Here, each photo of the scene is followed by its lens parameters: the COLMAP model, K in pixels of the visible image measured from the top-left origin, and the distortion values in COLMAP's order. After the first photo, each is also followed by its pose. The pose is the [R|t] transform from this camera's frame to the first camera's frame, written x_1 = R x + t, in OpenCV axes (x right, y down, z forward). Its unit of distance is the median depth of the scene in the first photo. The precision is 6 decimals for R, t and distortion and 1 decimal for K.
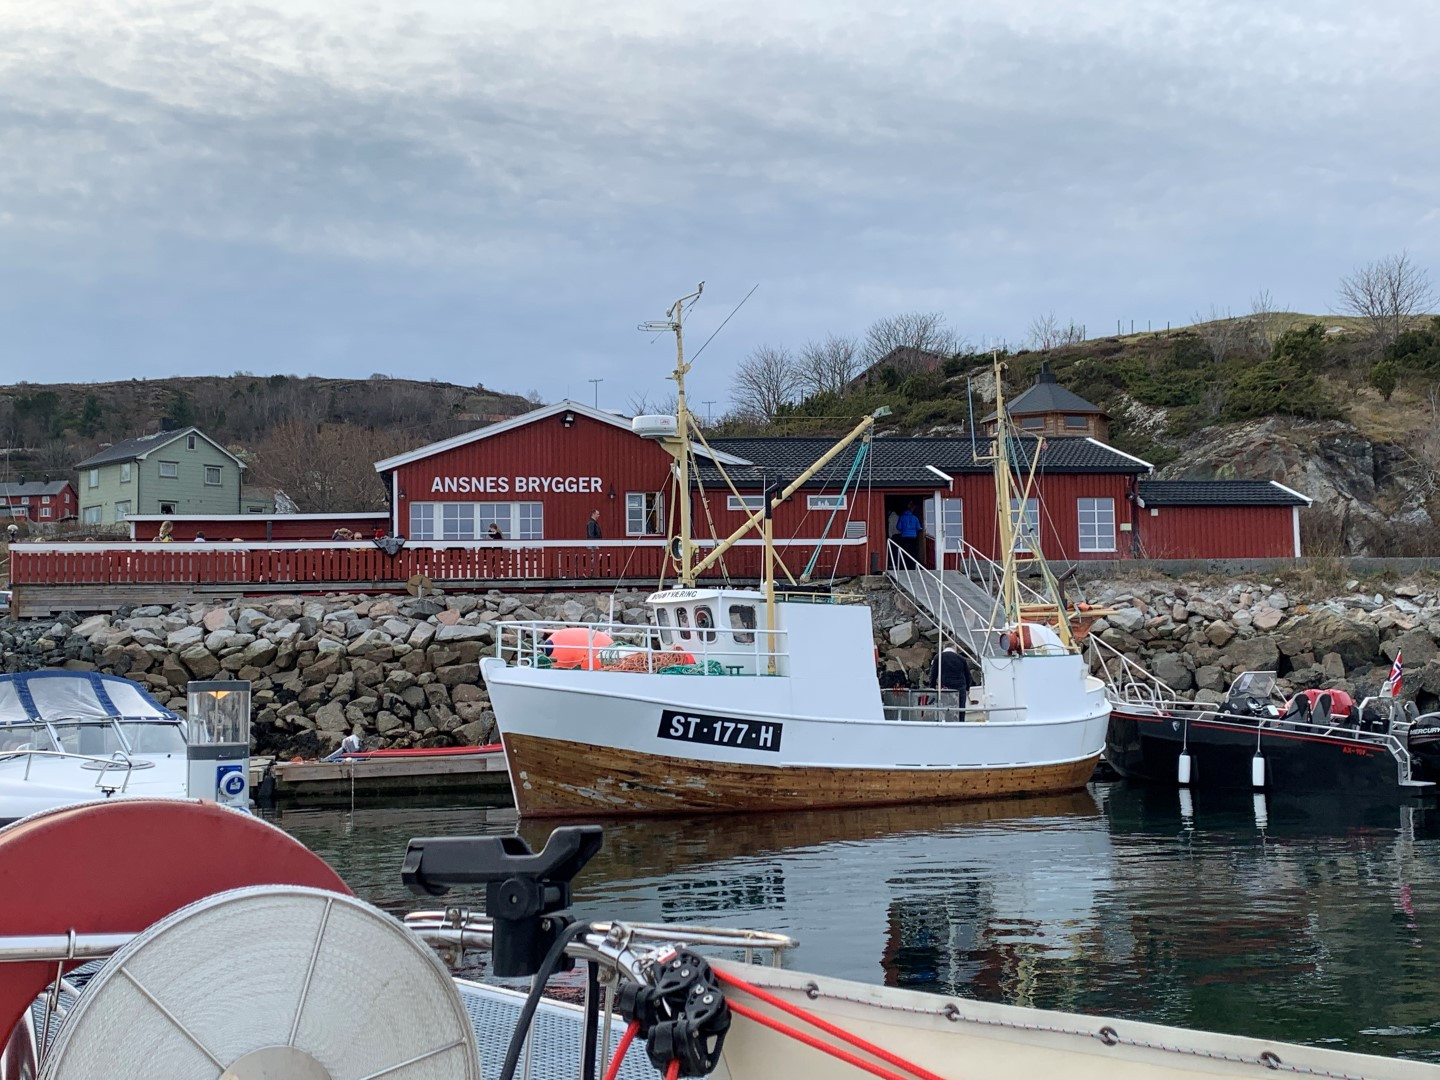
lens RADIAL K [[1706.8, 0, 702.4], [0, 1706.8, 508.7], [0, 0, 1]] dist [0.052704, 0.000000]
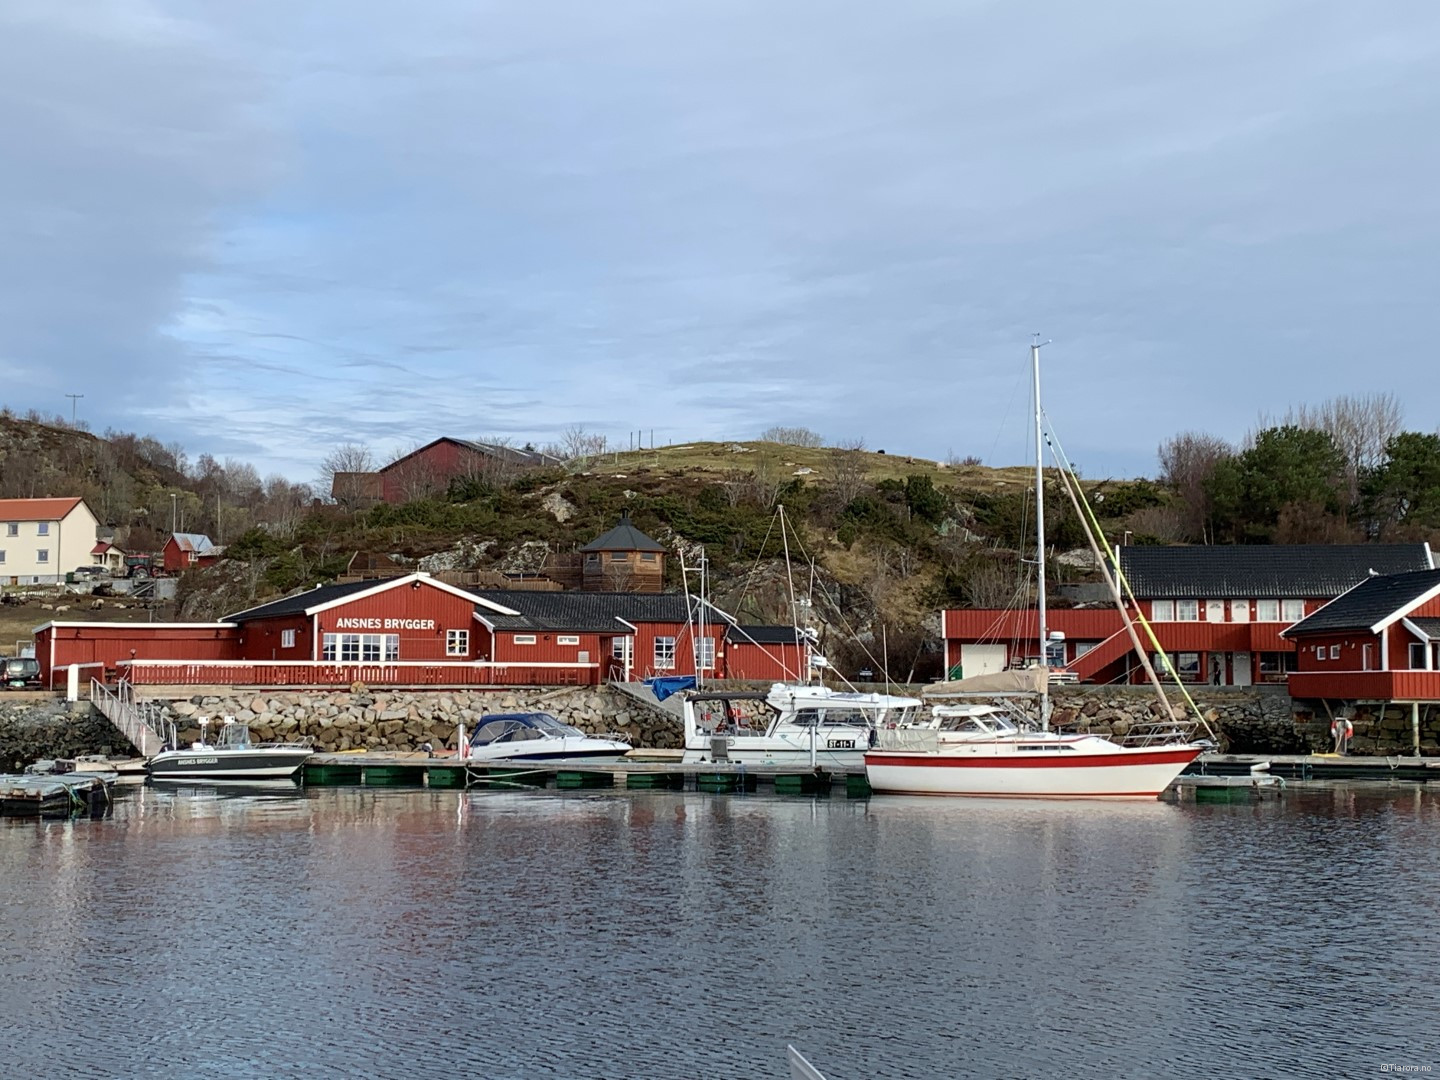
lens RADIAL K [[2441.3, 0, 681.5], [0, 2441.3, 495.0], [0, 0, 1]] dist [0.161382, 0.000000]
pose [[0.941562, 0.045902, 0.333699, -0.640076], [-0.048791, 0.998809, 0.000277, -0.154332], [-0.333289, -0.016542, 0.942680, -1.349483]]
